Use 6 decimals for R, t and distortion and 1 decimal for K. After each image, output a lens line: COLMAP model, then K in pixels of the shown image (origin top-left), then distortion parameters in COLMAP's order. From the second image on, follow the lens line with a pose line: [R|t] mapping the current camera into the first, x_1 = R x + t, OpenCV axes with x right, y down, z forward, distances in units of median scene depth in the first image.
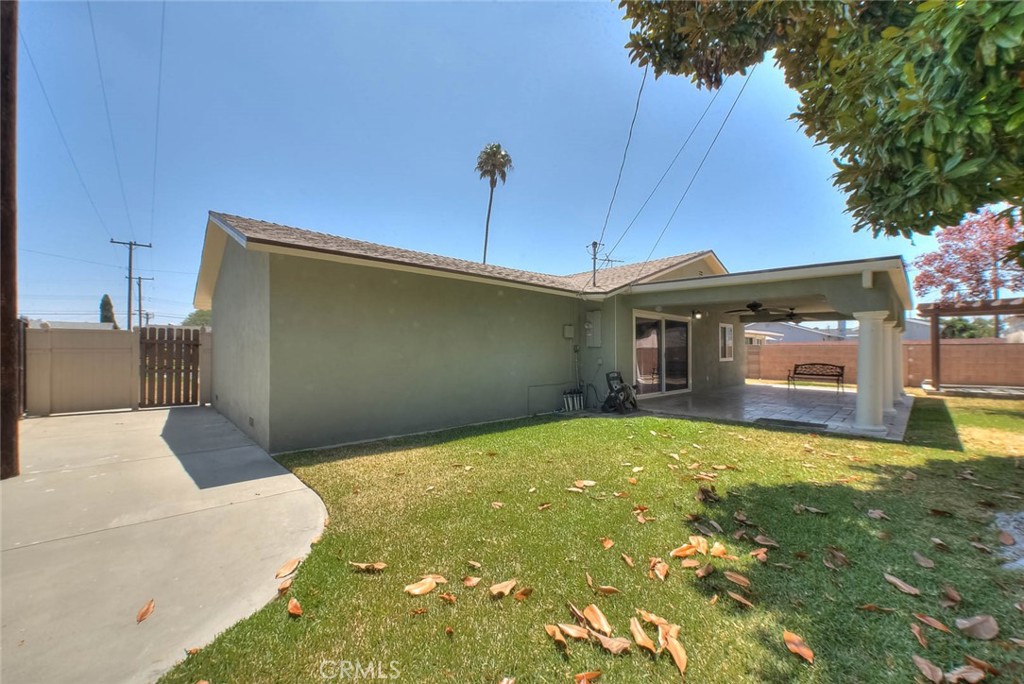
lens RADIAL K [[411.1, 0, 504.5], [0, 411.1, 346.8], [0, 0, 1]] dist [0.000070, -0.002626]
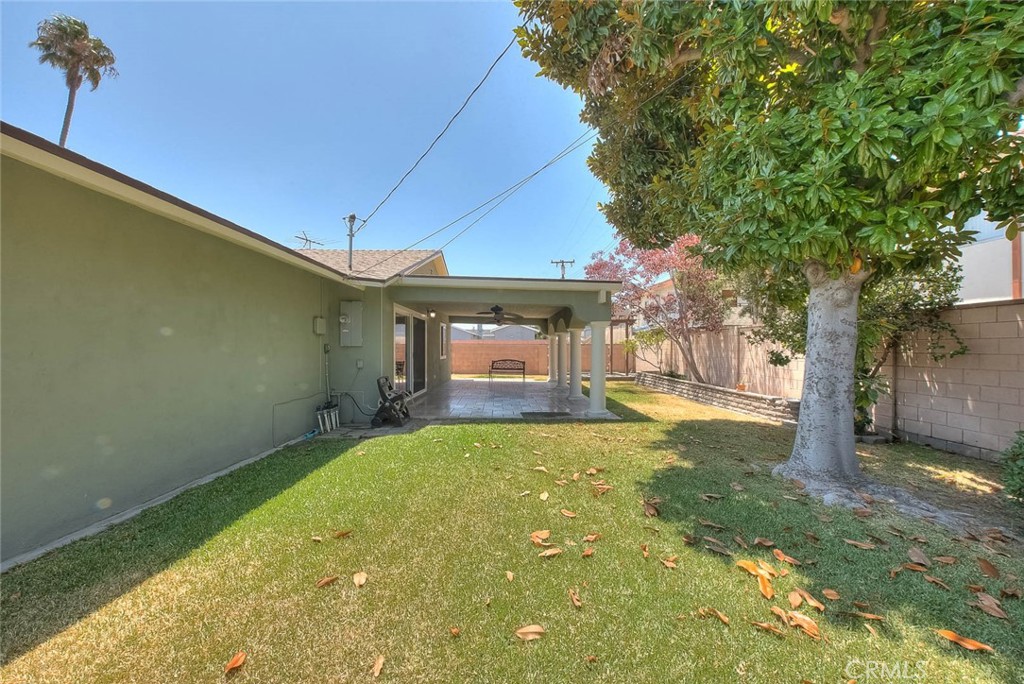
lens RADIAL K [[411.1, 0, 511.8], [0, 411.1, 342.7], [0, 0, 1]] dist [0.000070, -0.002626]
pose [[0.654240, 0.008657, 0.756237, -0.180096], [-0.011853, 0.999929, -0.001192, -0.009616], [-0.756194, -0.008184, 0.654297, 0.241060]]
